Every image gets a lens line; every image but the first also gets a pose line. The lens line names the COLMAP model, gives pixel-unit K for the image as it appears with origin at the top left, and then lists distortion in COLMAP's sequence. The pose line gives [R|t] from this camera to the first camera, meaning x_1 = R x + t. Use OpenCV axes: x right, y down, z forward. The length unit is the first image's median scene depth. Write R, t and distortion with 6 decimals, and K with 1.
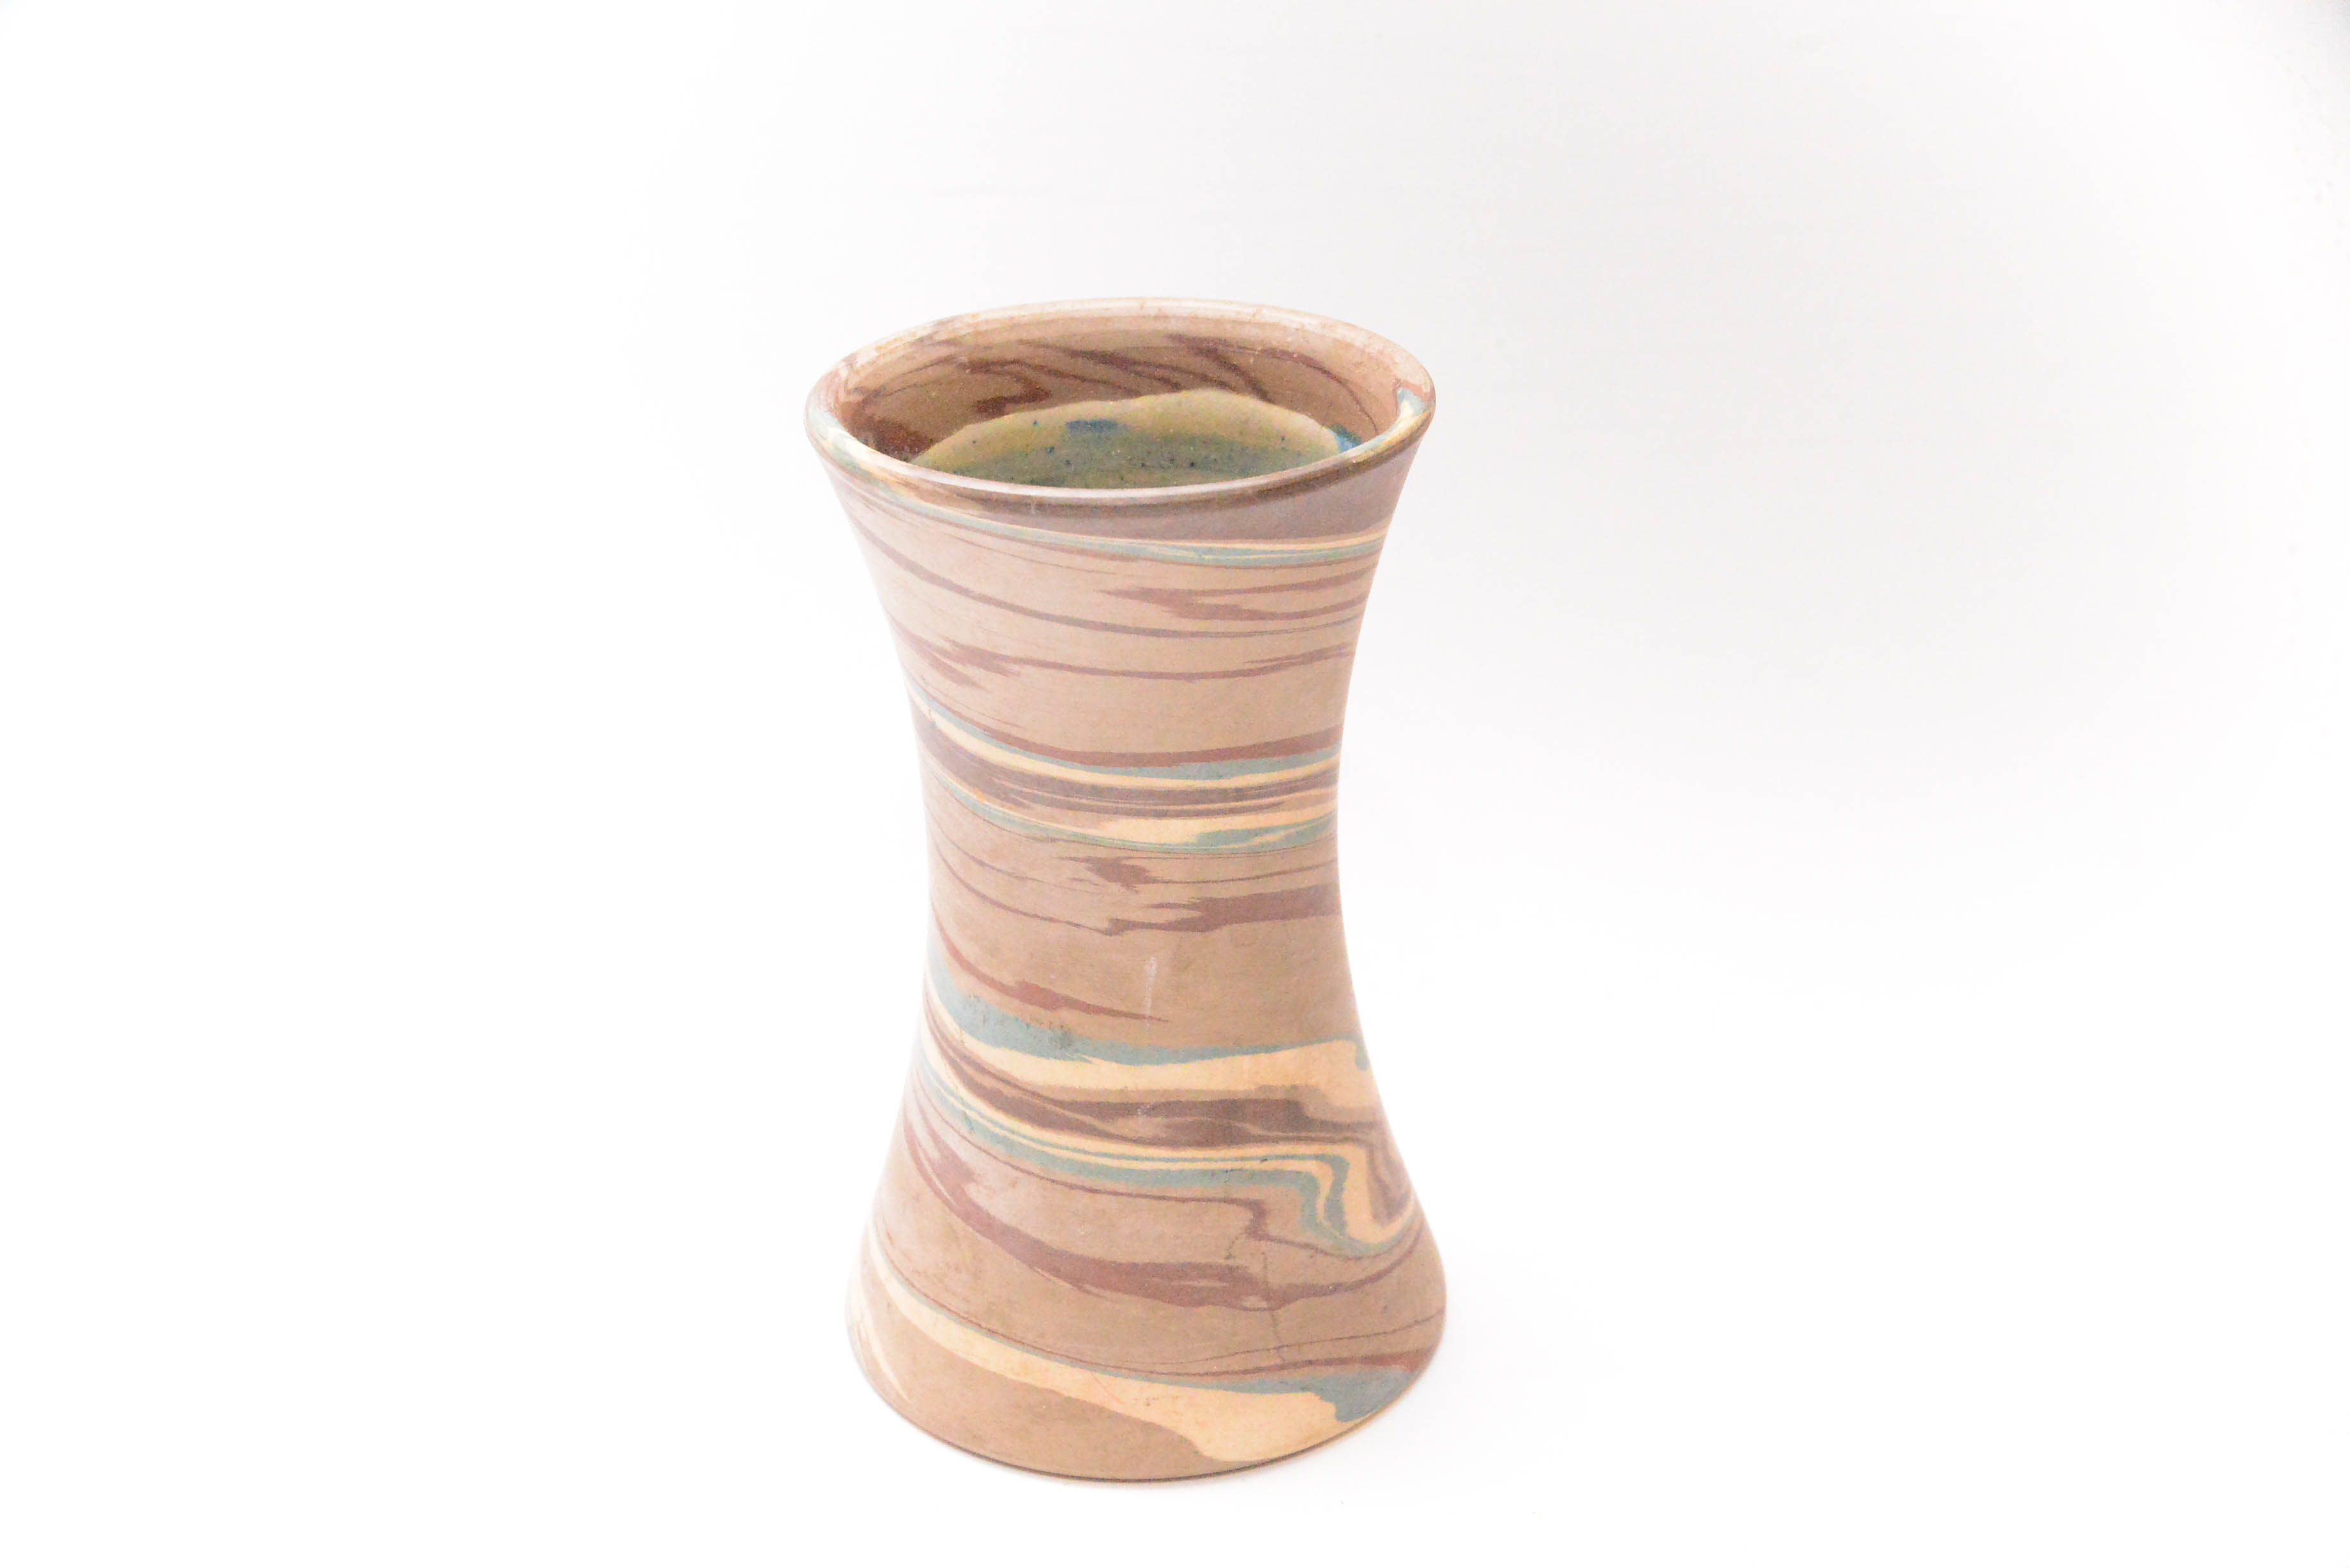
lens RADIAL K [[3449.3, 0, 1175.0], [0, 3449.3, 784.0], [0, 0, 1]] dist [0.033741, 0.006779]
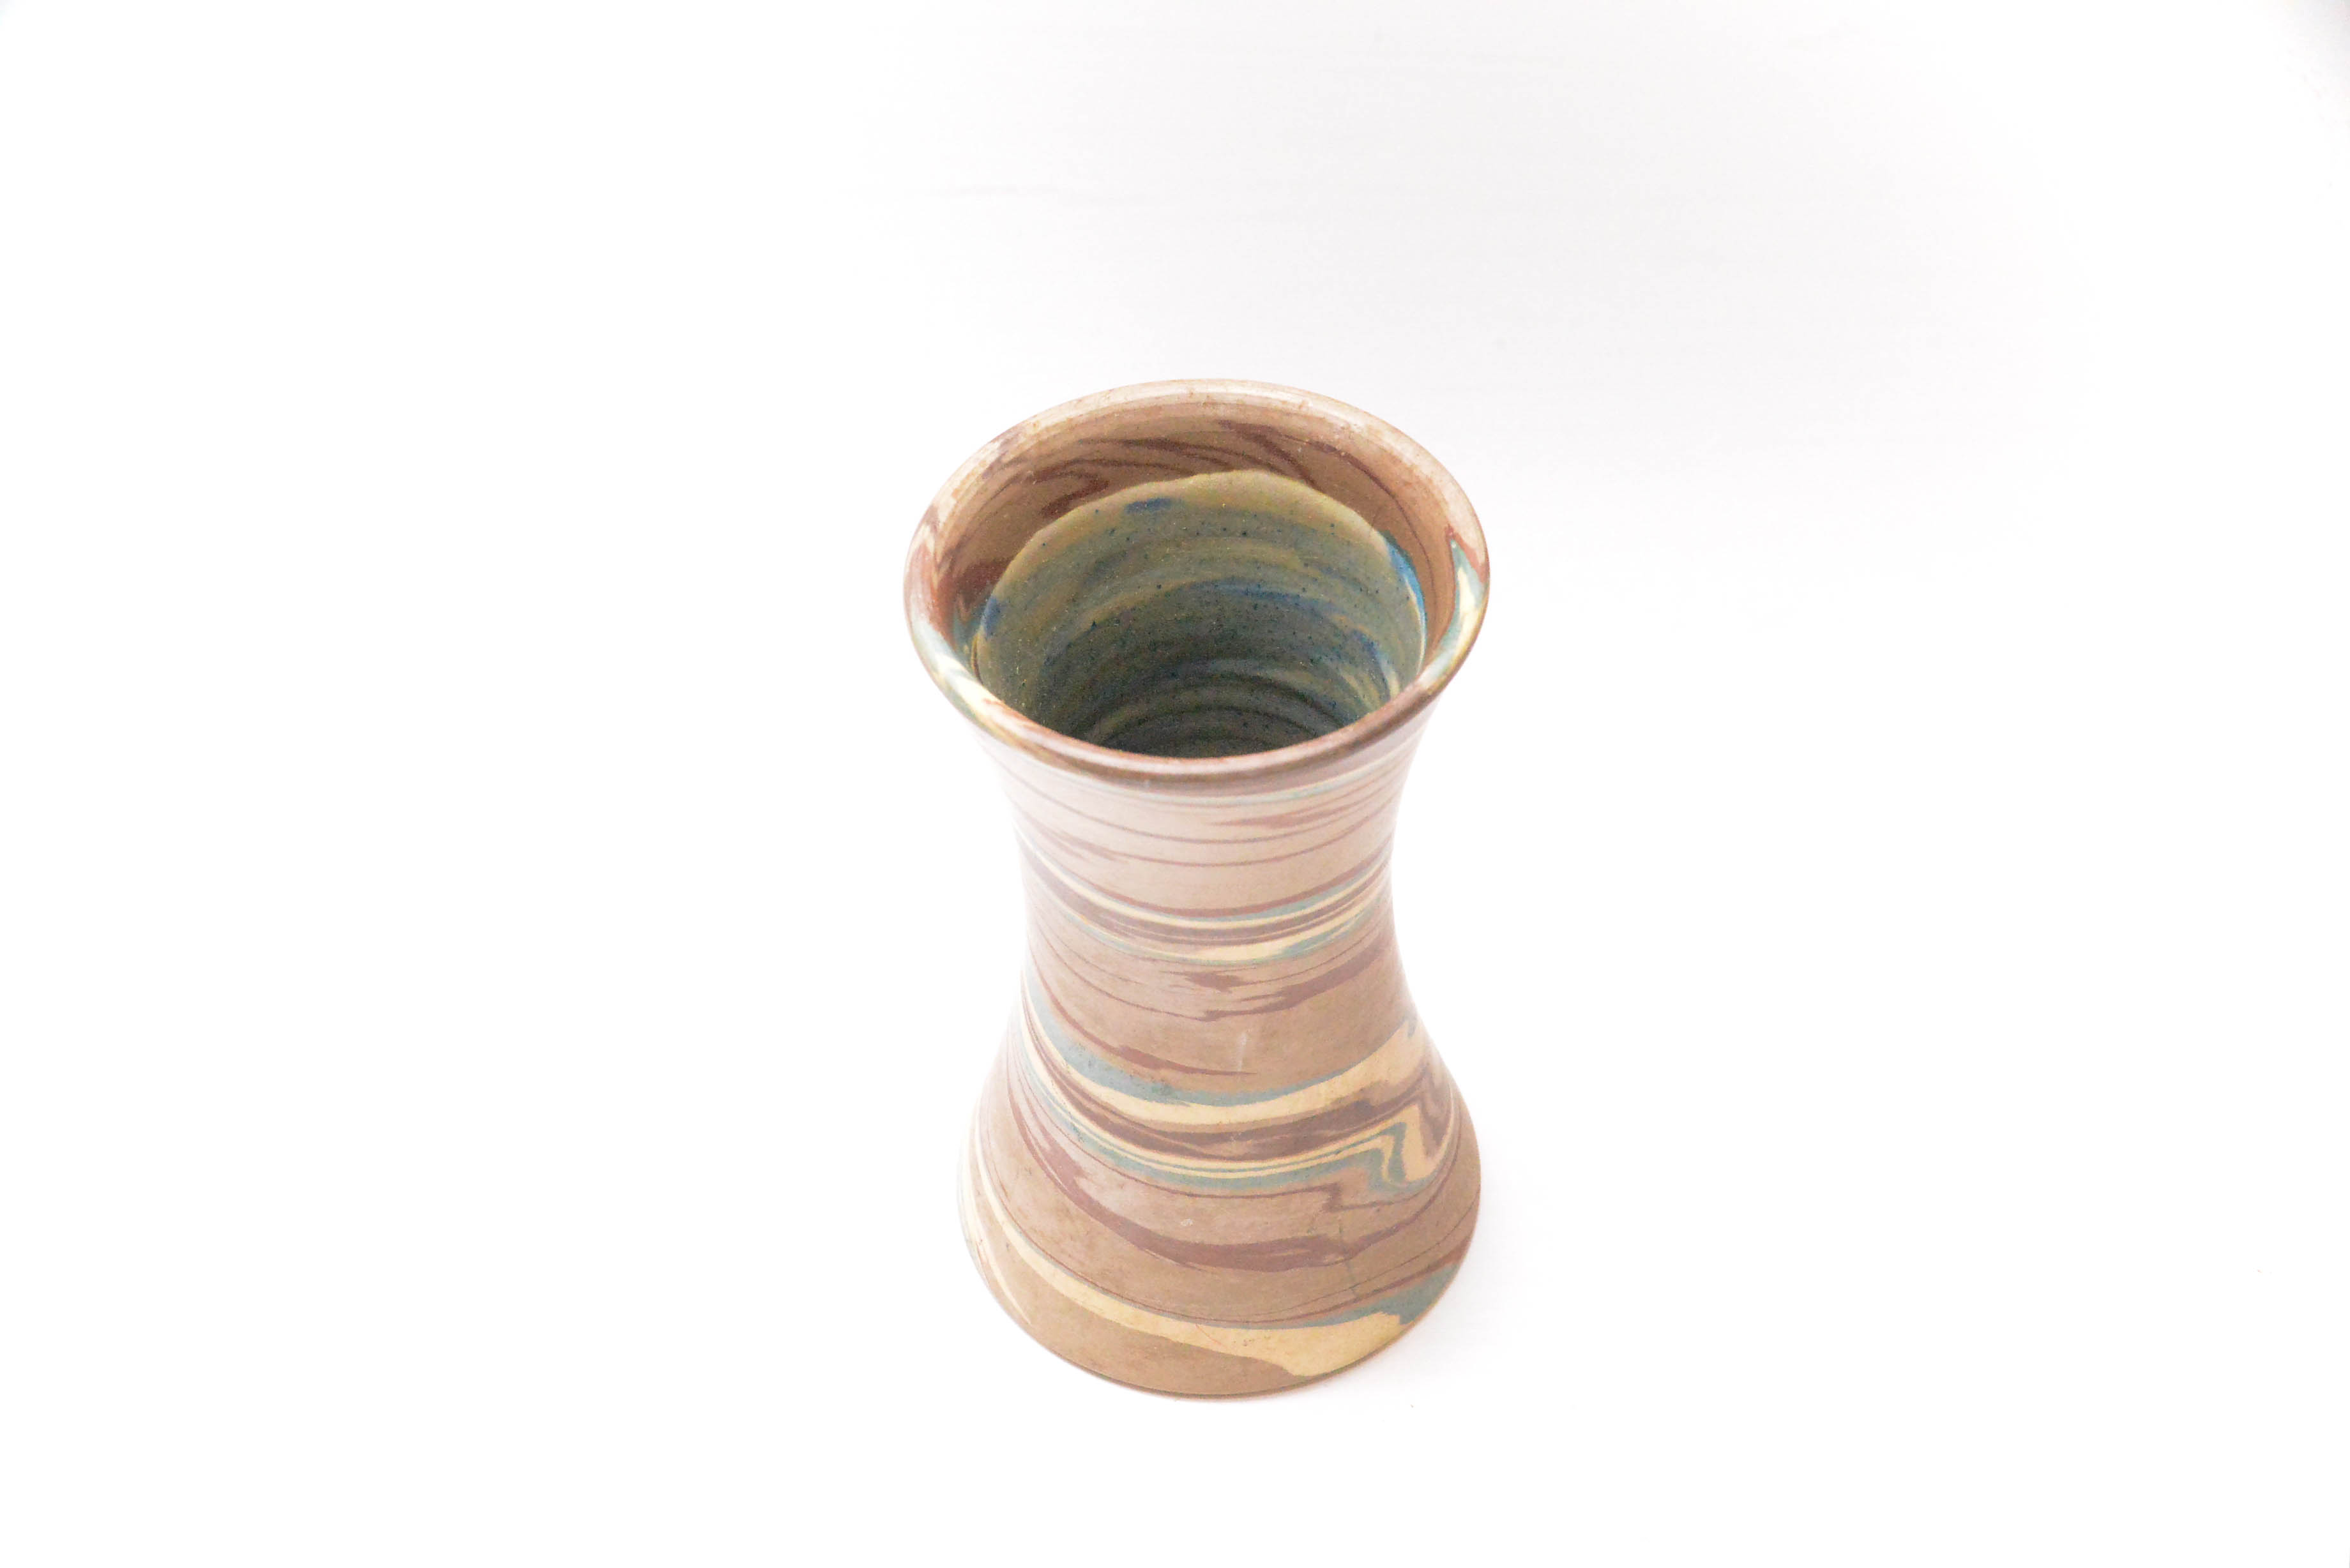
lens RADIAL K [[3449.3, 0, 1175.0], [0, 3449.3, 784.0], [0, 0, 1]] dist [0.033741, 0.006779]
pose [[0.996677, -0.065737, 0.048090, -0.074858], [0.044090, 0.931886, 0.360063, -0.417413], [-0.068484, -0.356746, 0.931688, -0.021398]]
